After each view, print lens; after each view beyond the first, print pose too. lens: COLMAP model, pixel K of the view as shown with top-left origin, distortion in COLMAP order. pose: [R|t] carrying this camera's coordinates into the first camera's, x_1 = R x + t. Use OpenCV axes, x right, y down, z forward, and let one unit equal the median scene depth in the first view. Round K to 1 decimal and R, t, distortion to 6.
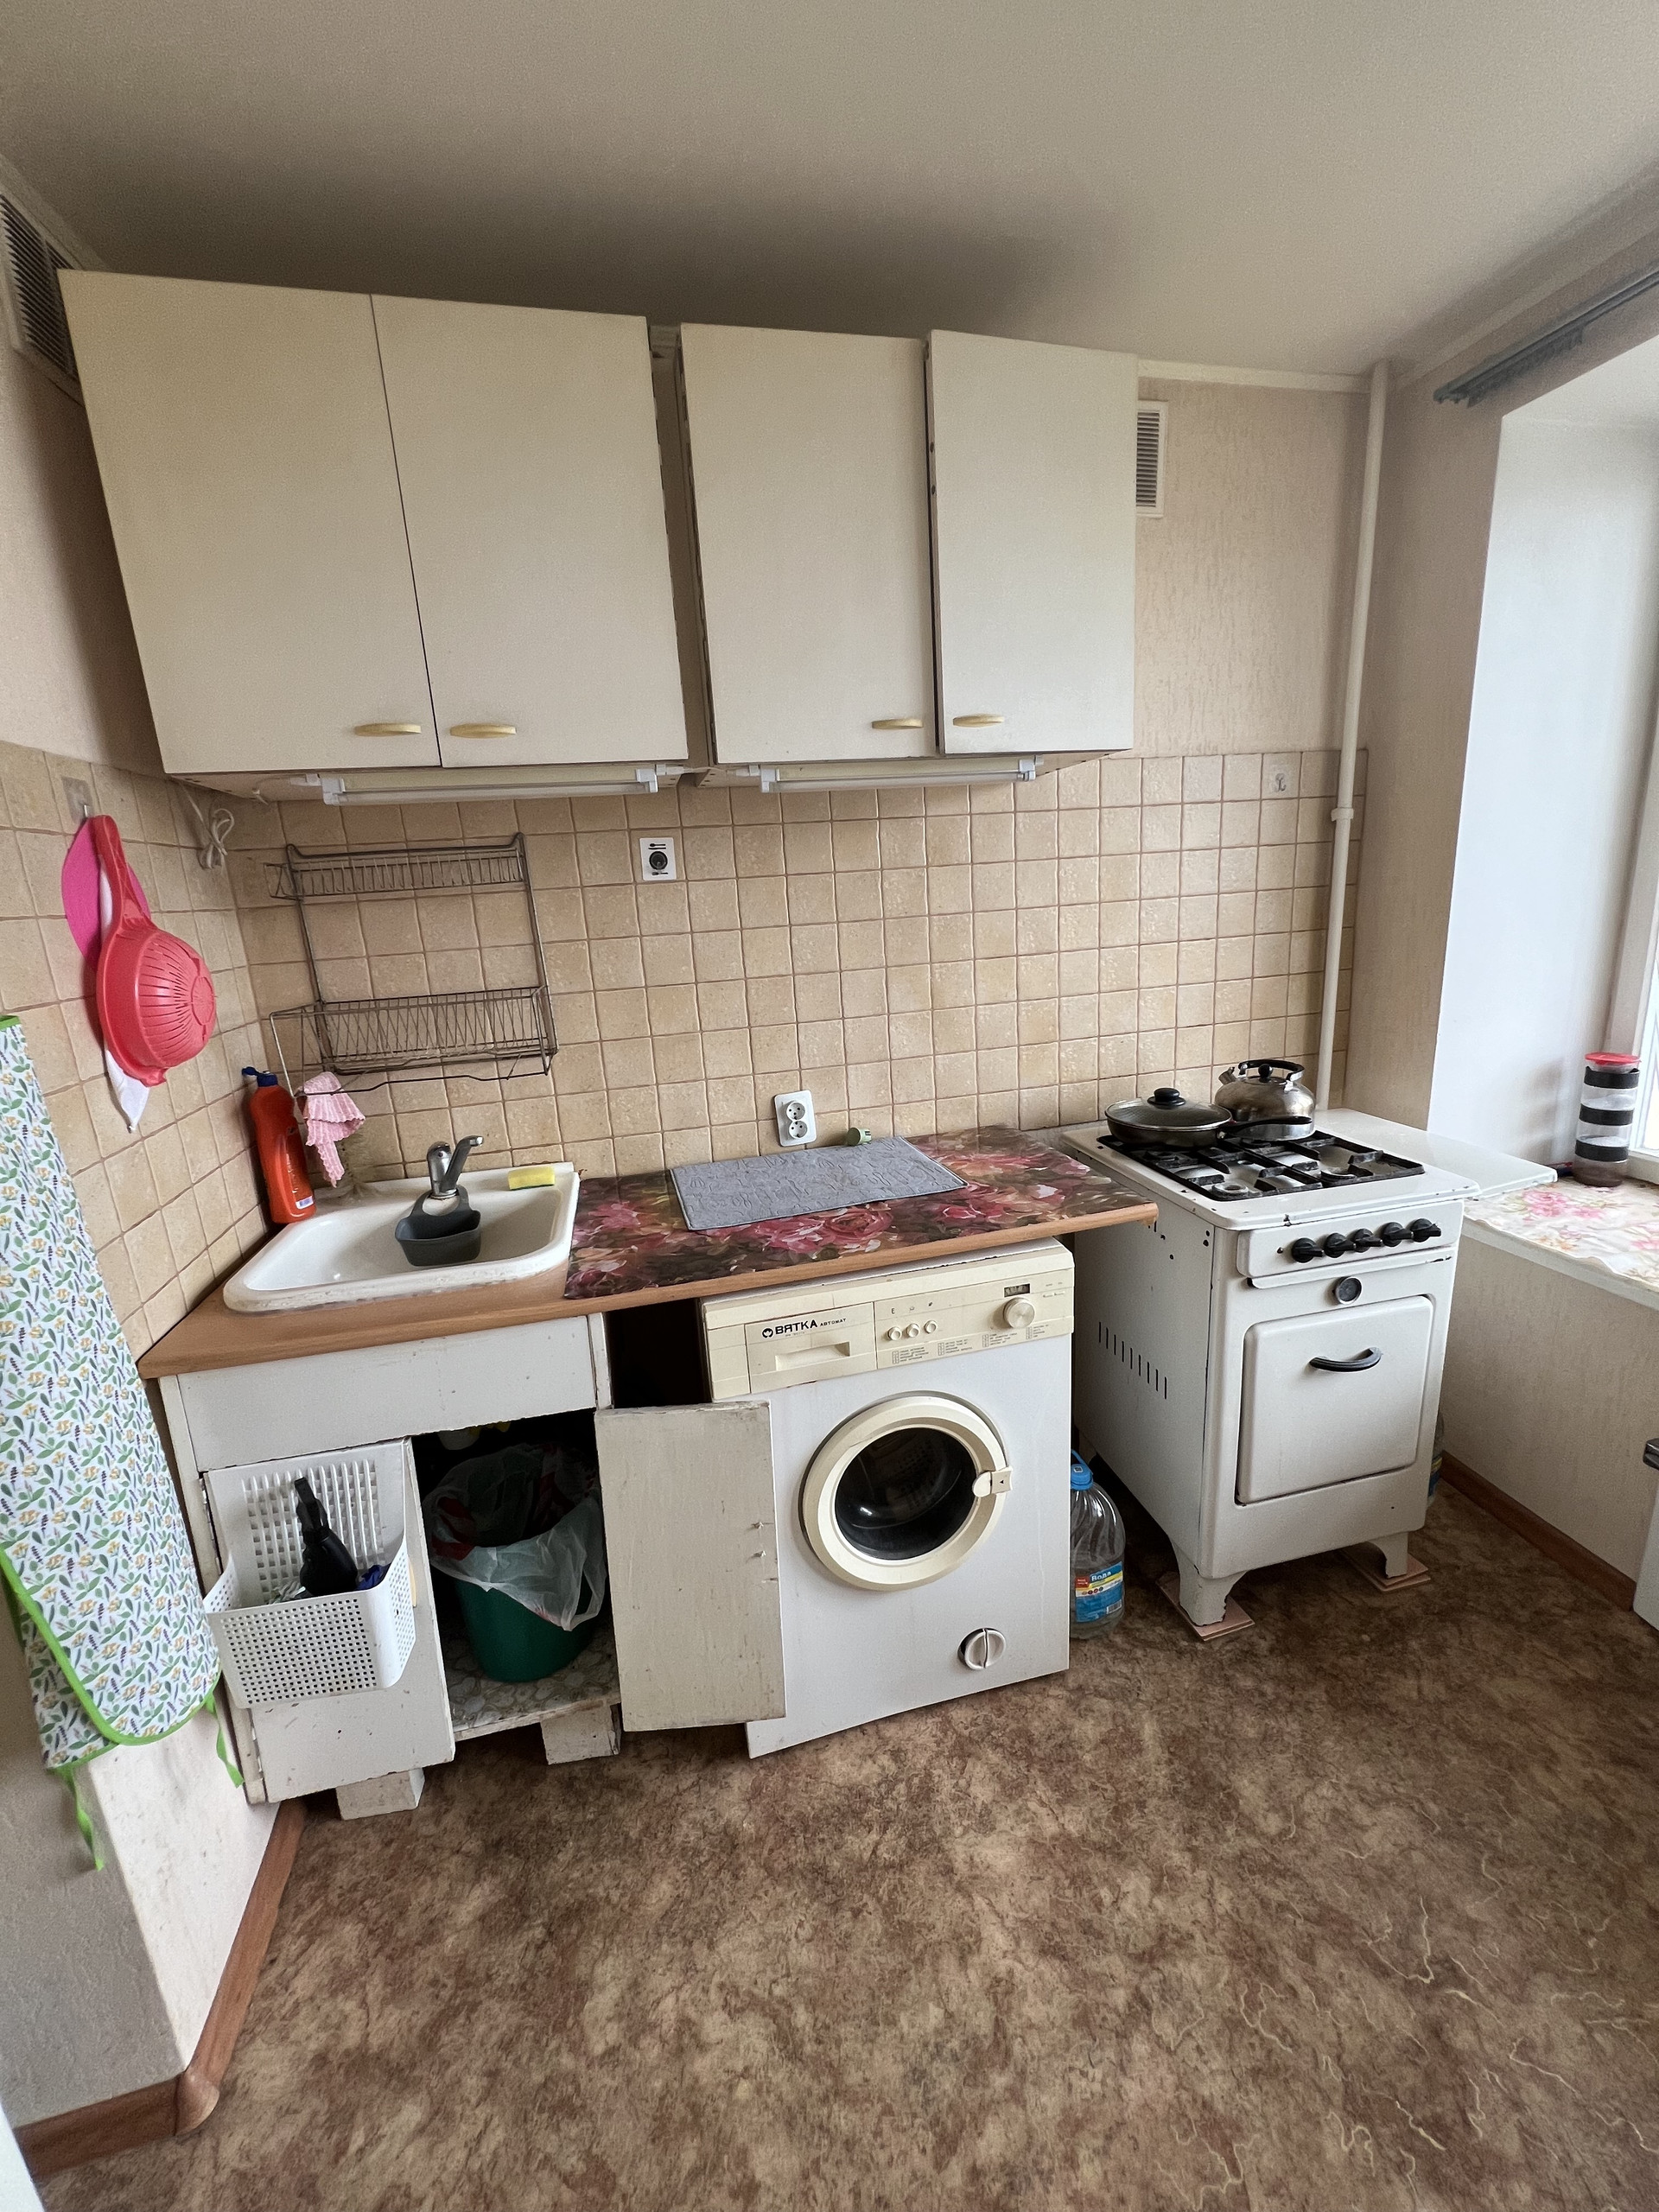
lens RADIAL K [[888.4, 0, 835.5], [0, 888.4, 1097.0], [0, 0, 1]] dist [-0.000913, 0.000630]
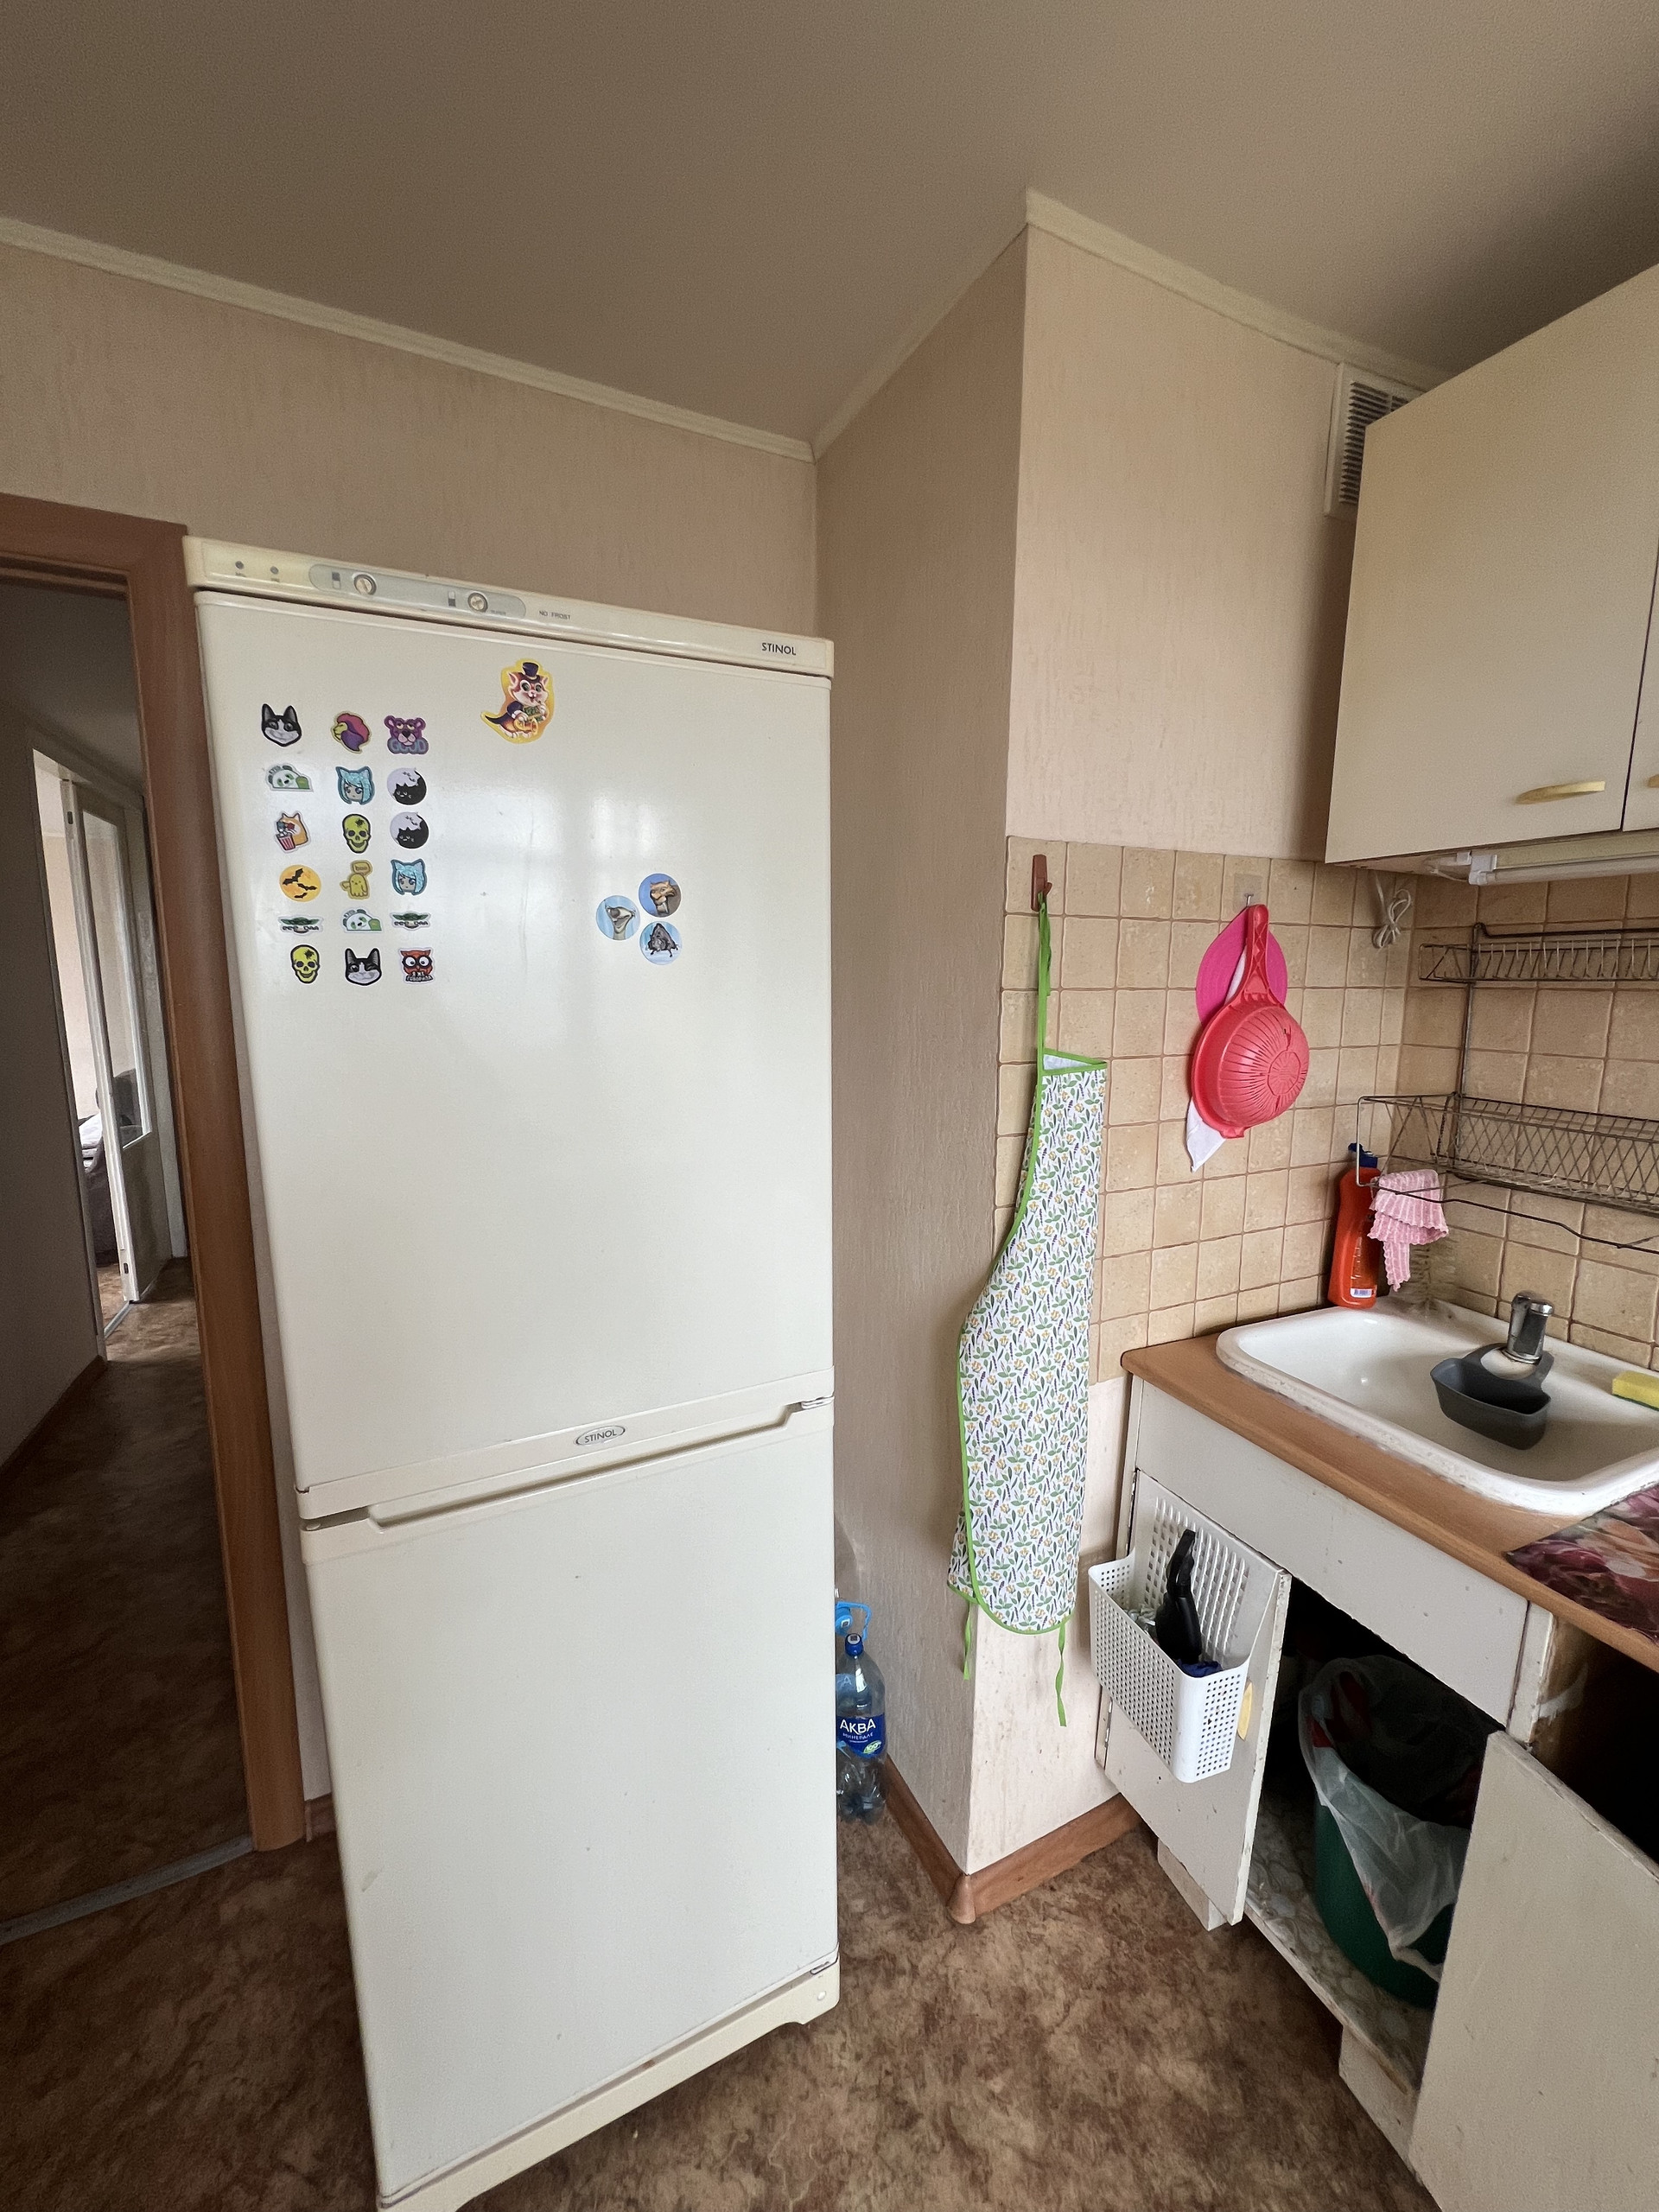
lens RADIAL K [[877.6, 0, 820.1], [0, 877.6, 1098.1], [0, 0, 1]] dist [-0.001056, 0.000032]
pose [[0.204278, 0.195082, -0.959278, 0.159744], [-0.247206, 0.958461, 0.142273, -0.077846], [0.947185, 0.208076, 0.244017, 0.187184]]
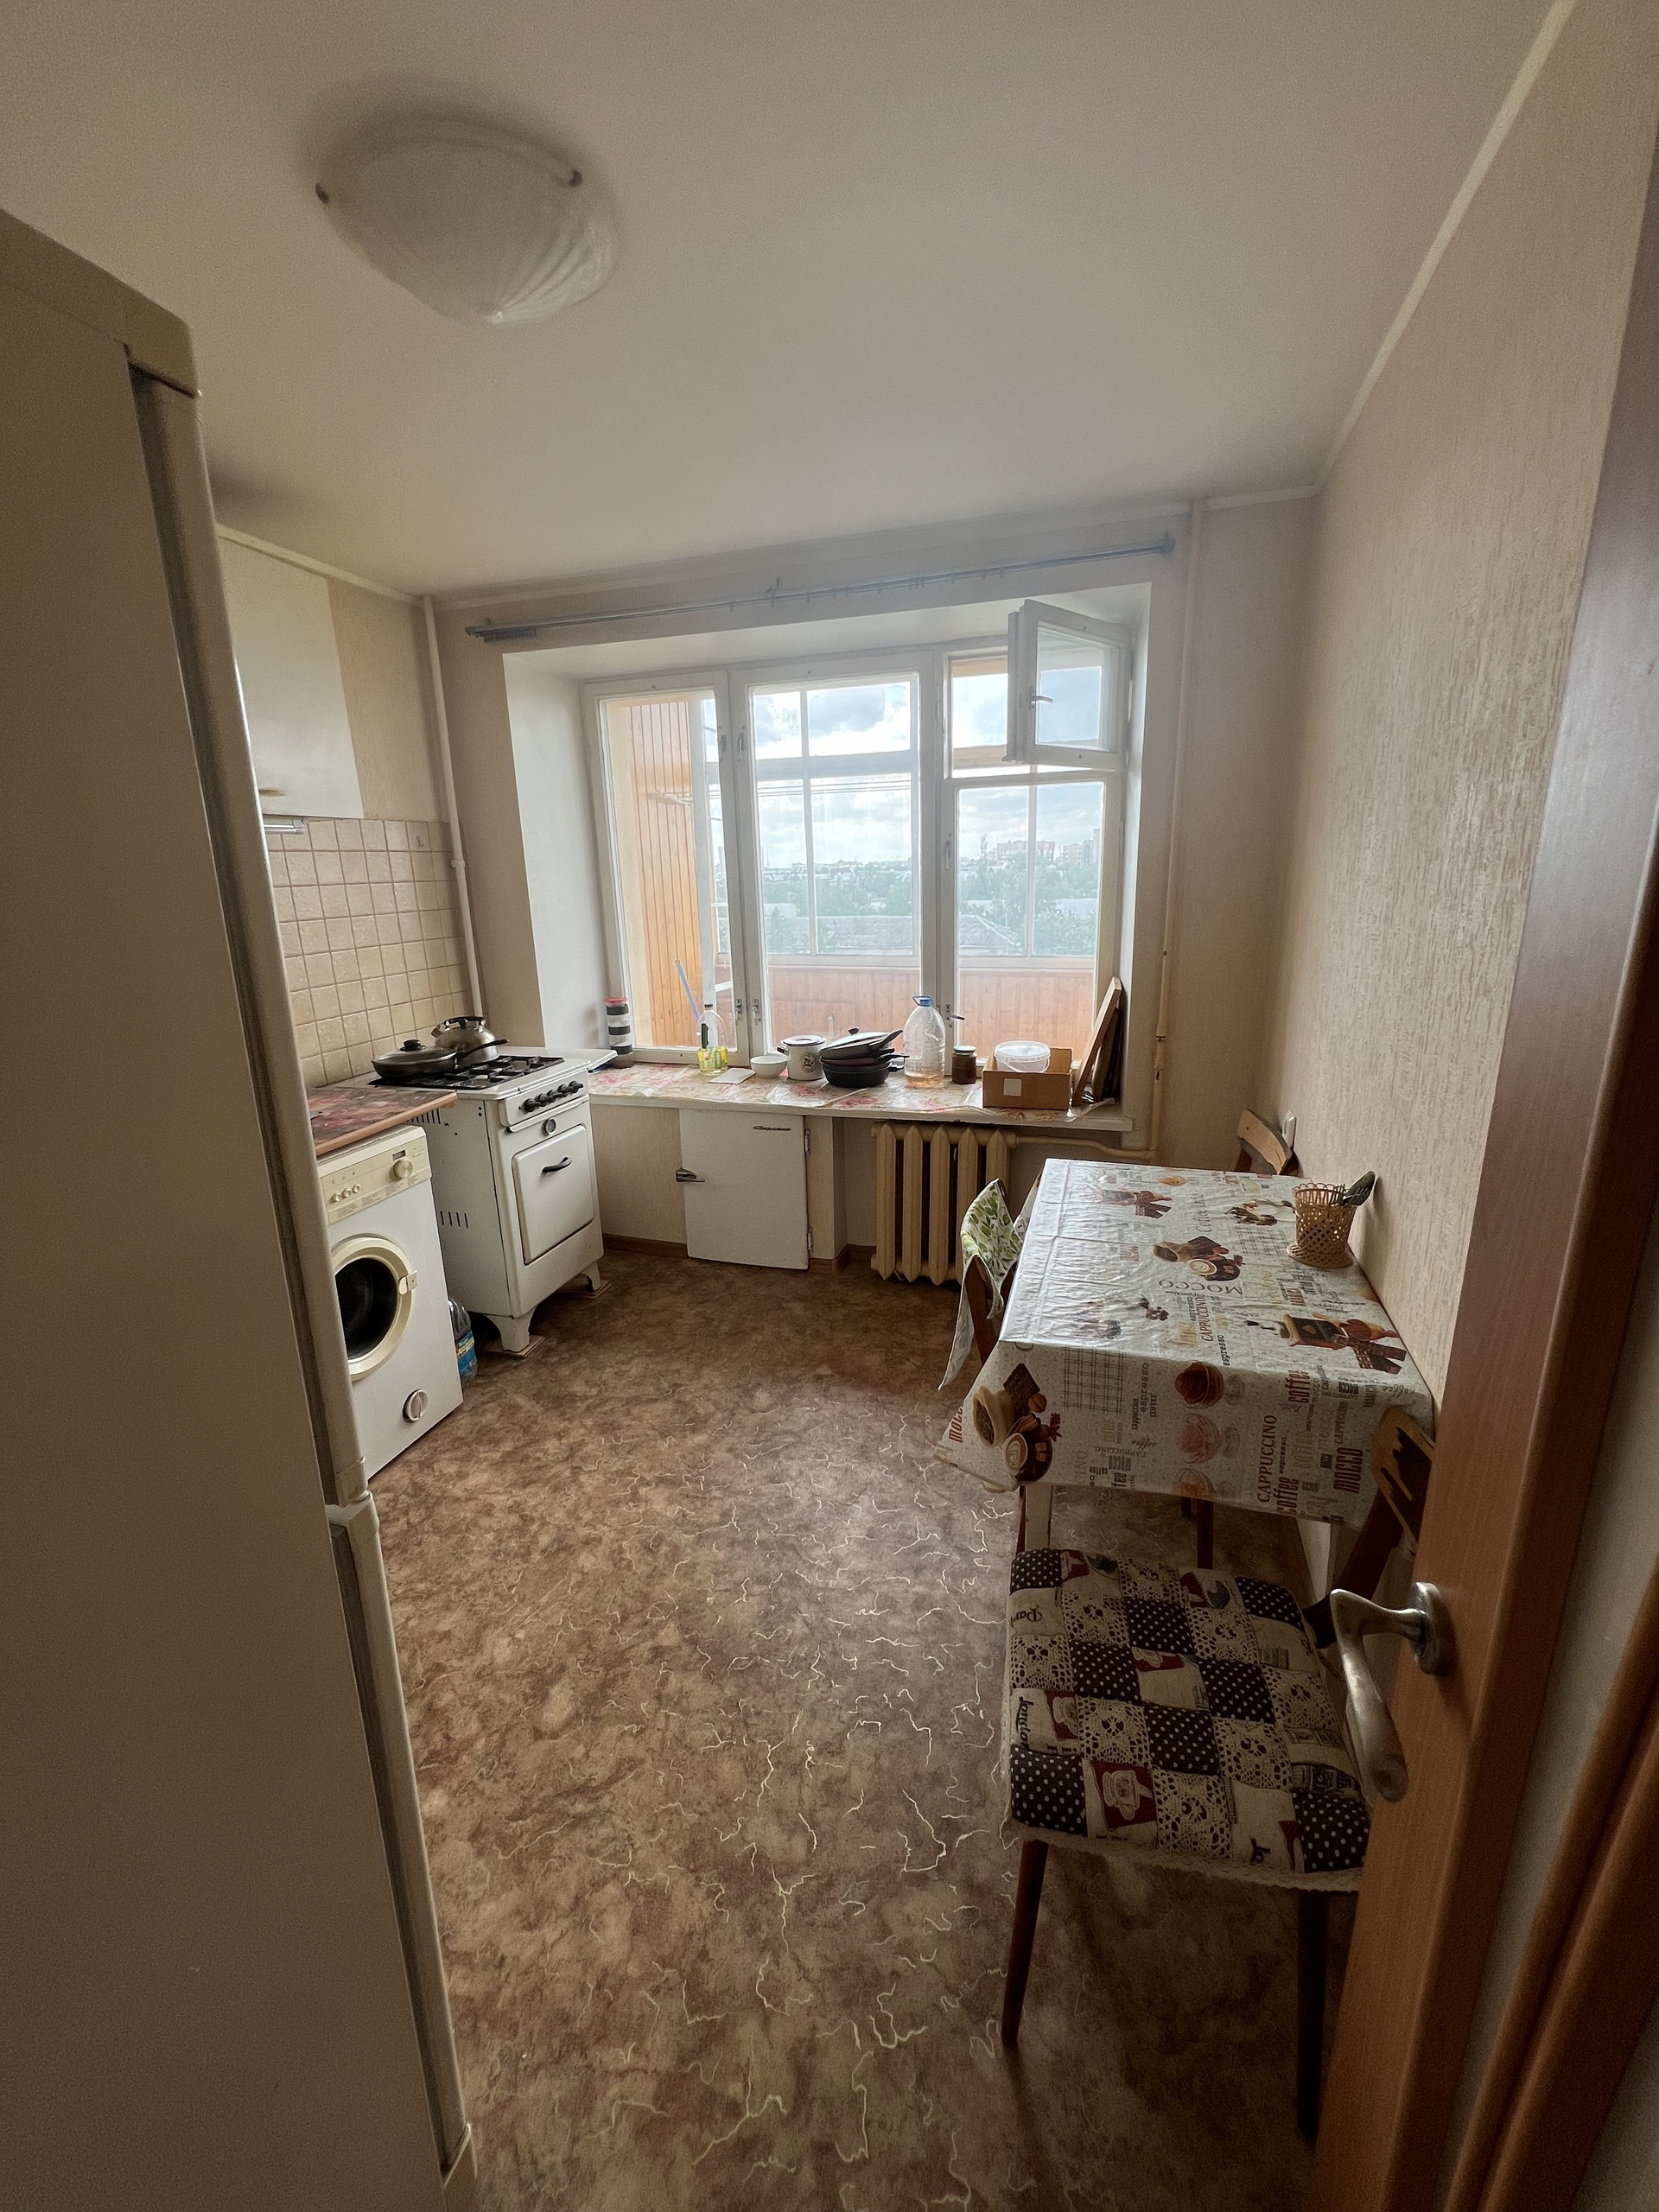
lens RADIAL K [[877.6, 0, 820.1], [0, 877.6, 1098.1], [0, 0, 1]] dist [-0.001056, 0.000032]
pose [[0.524510, -0.175765, 0.833064, -0.640828], [0.203080, 0.976045, 0.078069, 0.136496], [-0.826830, 0.128231, 0.547640, -0.464481]]
